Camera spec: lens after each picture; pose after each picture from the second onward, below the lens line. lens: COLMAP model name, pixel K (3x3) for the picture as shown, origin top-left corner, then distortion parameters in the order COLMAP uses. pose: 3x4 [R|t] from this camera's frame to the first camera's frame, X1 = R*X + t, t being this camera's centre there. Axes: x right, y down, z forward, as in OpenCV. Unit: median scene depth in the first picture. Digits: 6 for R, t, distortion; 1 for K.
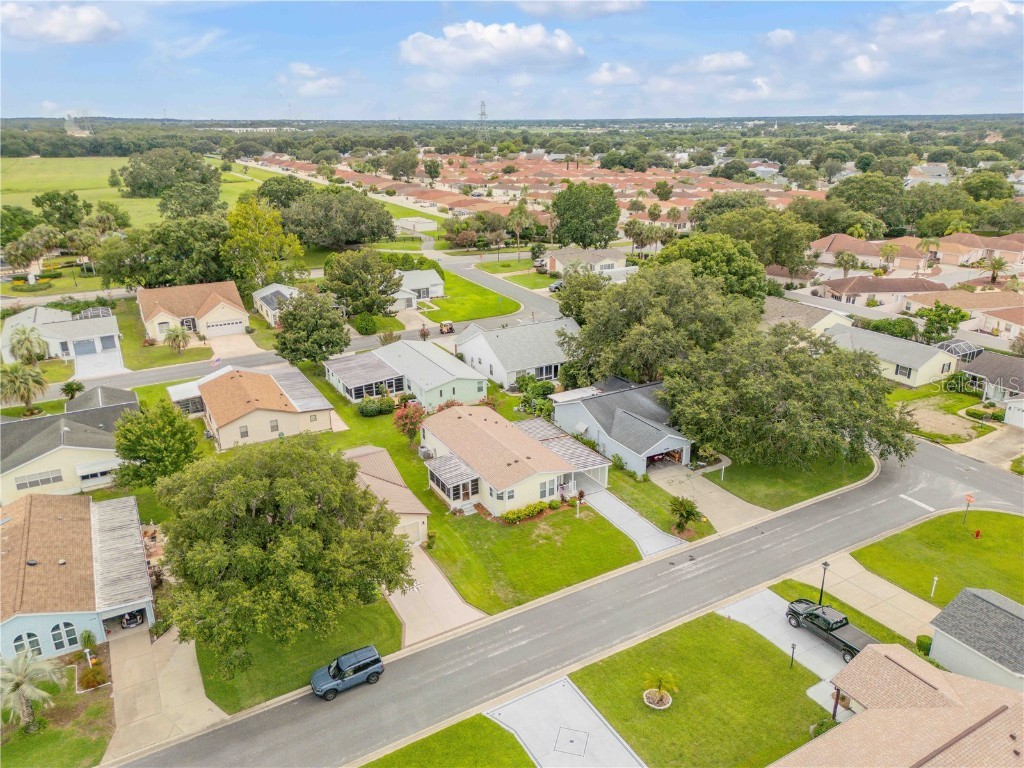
lens RADIAL K [[719.4, 0, 512.0], [0, 719.4, 384.0], [0, 0, 1]] dist [0.081428, -0.096132]
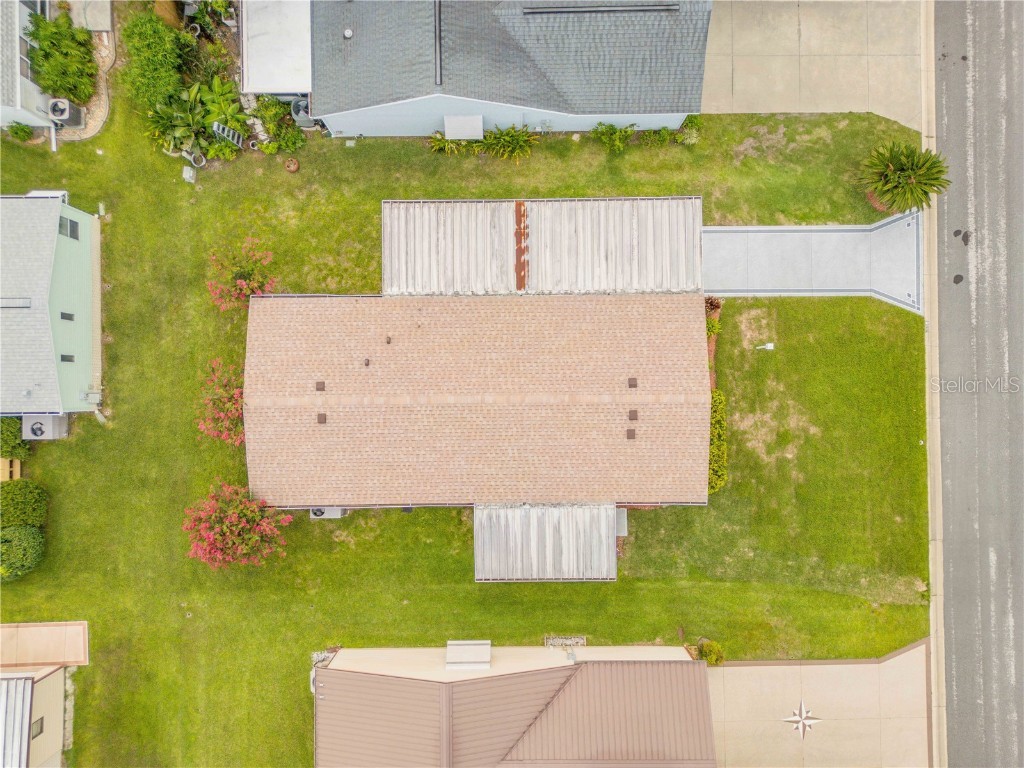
lens RADIAL K [[719.4, 0, 512.0], [0, 719.4, 384.0], [0, 0, 1]] dist [0.081428, -0.096132]
pose [[0.485989, -0.873891, 0.011390, -0.015882], [0.303923, 0.181208, 0.935305, -0.291899], [-0.819418, -0.451086, 0.353660, 0.850082]]
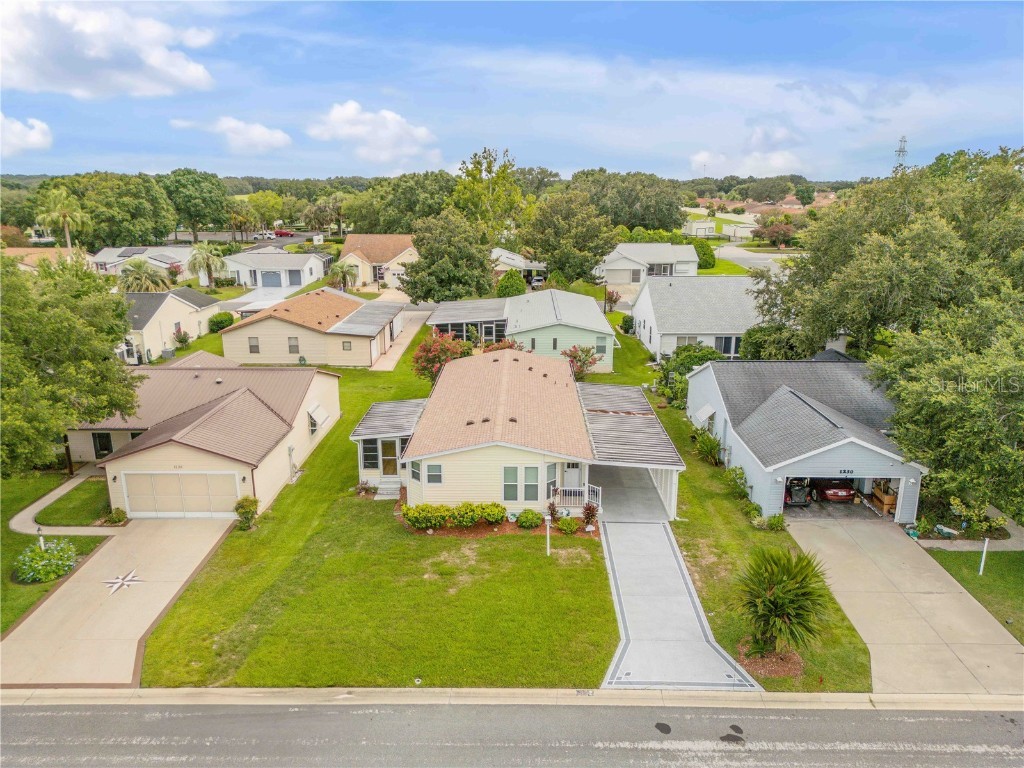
lens RADIAL K [[719.4, 0, 512.0], [0, 719.4, 384.0], [0, 0, 1]] dist [0.081428, -0.096132]
pose [[0.860173, 0.139638, -0.490513, 0.249535], [-0.177731, 0.983569, -0.031671, 0.088028], [0.478031, 0.114422, 0.870858, 0.520309]]
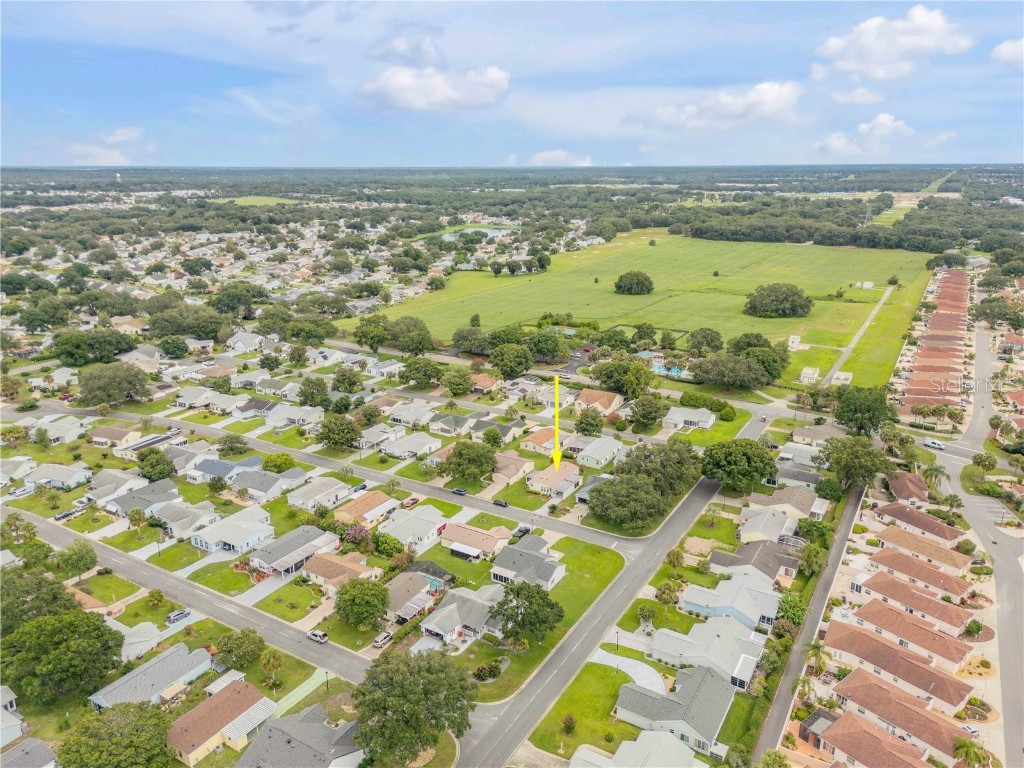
lens RADIAL K [[719.4, 0, 512.0], [0, 719.4, 384.0], [0, 0, 1]] dist [0.081428, -0.096132]
pose [[0.483165, 0.258296, -0.836561, 2.389997], [-0.300140, 0.946459, 0.118880, -0.601885], [0.822477, 0.193647, 0.534820, -0.887580]]
